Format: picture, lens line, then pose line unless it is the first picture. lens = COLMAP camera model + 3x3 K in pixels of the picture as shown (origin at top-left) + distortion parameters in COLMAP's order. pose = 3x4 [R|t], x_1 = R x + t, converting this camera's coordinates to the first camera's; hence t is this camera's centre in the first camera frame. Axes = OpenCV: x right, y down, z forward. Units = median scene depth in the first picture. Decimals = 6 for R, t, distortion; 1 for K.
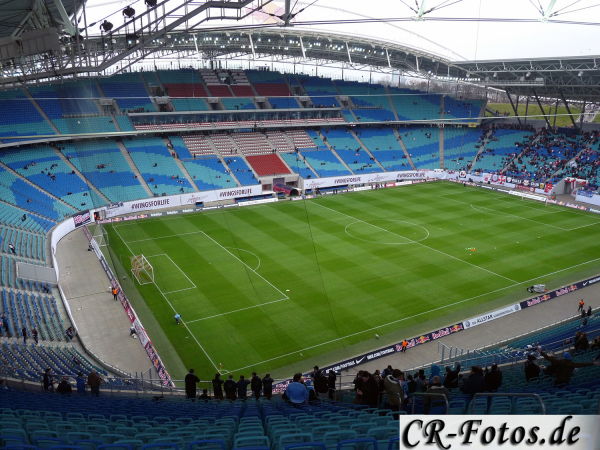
lens RADIAL K [[484.2, 0, 298.0], [0, 484.2, 224.0], [0, 0, 1]] dist [-0.005475, -0.026581]
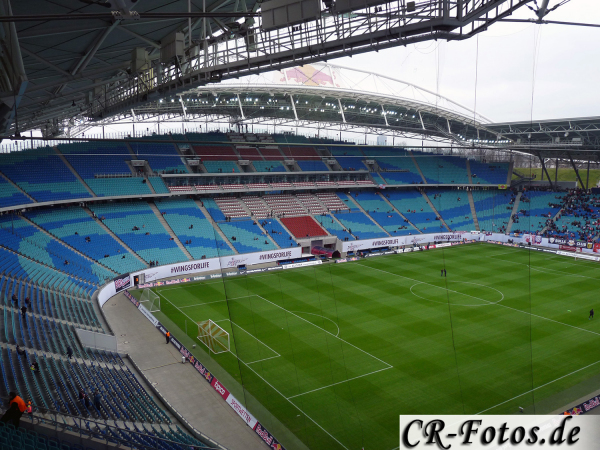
lens RADIAL K [[484.2, 0, 298.0], [0, 484.2, 224.0], [0, 0, 1]] dist [-0.005475, -0.026581]
pose [[0.999511, -0.007100, 0.030462, -0.106060], [0.011465, 0.989274, -0.145624, 0.011907], [-0.029101, 0.145902, 0.988871, 0.052543]]
